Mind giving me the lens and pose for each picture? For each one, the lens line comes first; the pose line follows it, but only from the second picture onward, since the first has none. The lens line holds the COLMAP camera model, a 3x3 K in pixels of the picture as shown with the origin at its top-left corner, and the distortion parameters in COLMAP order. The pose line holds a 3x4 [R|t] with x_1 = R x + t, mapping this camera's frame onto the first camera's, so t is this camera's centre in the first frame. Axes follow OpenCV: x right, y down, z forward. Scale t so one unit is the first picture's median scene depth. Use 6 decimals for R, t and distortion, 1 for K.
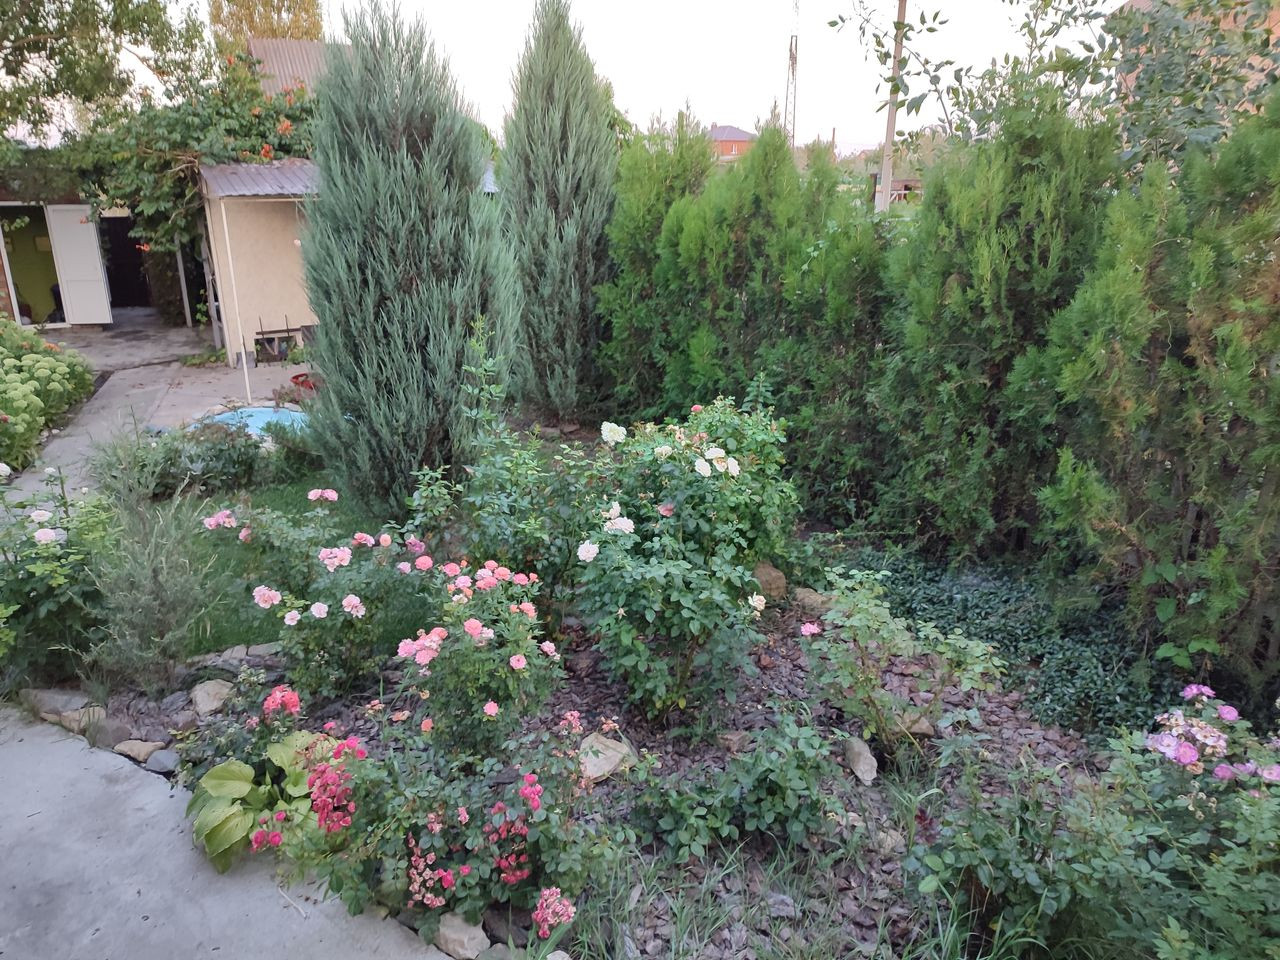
lens RADIAL K [[937.5, 0, 639.1], [0, 937.5, 477.5], [0, 0, 1]] dist [-0.009111, -0.003274]
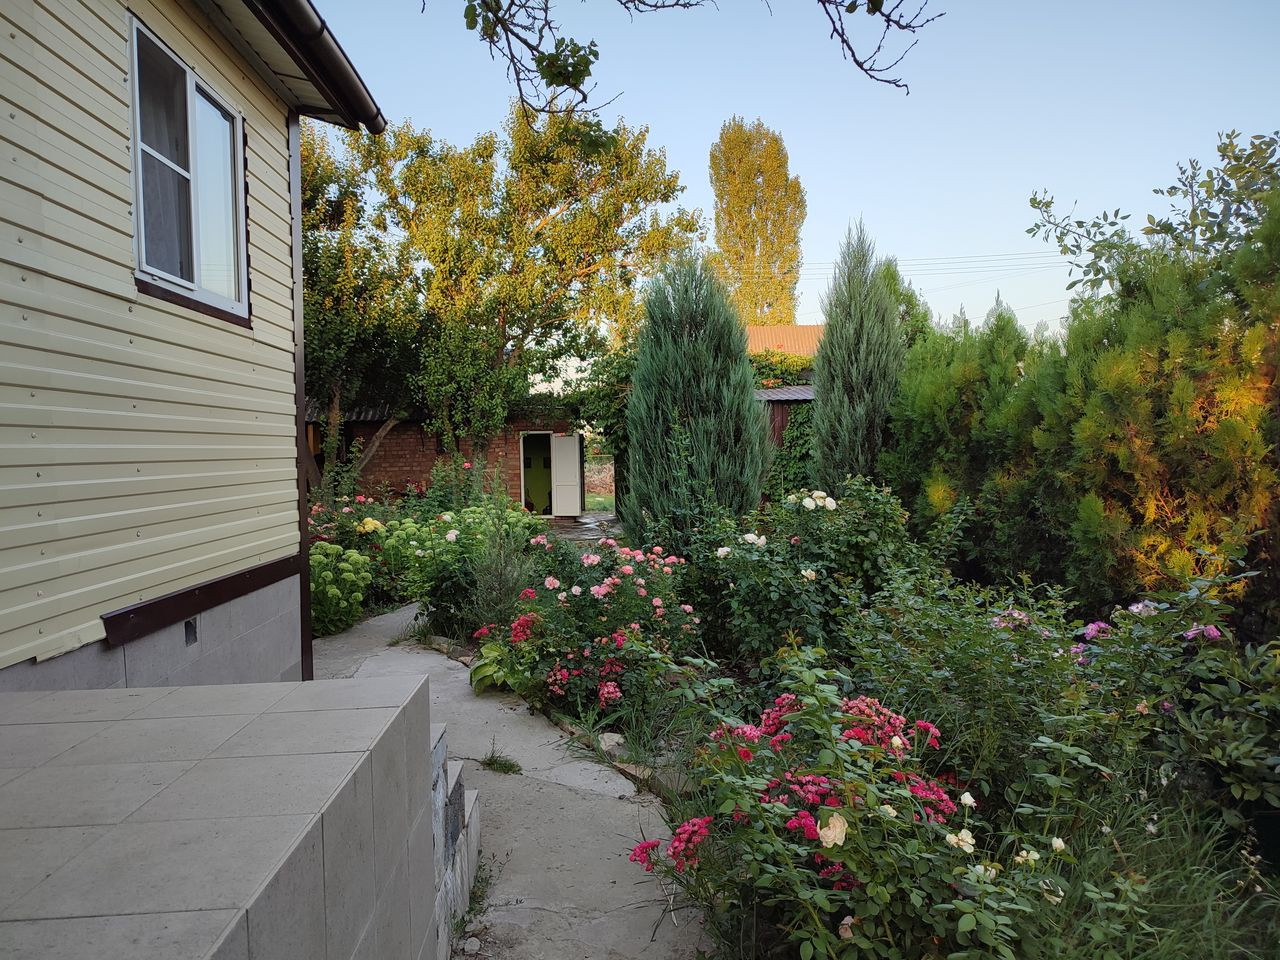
lens RADIAL K [[937.5, 0, 641.8], [0, 937.5, 481.7], [0, 0, 1]] dist [-0.009111, -0.003274]
pose [[0.874232, -0.009580, -0.485414, 0.409803], [-0.125689, 0.961255, -0.245338, 0.259327], [0.468957, 0.275494, 0.839156, -0.265716]]
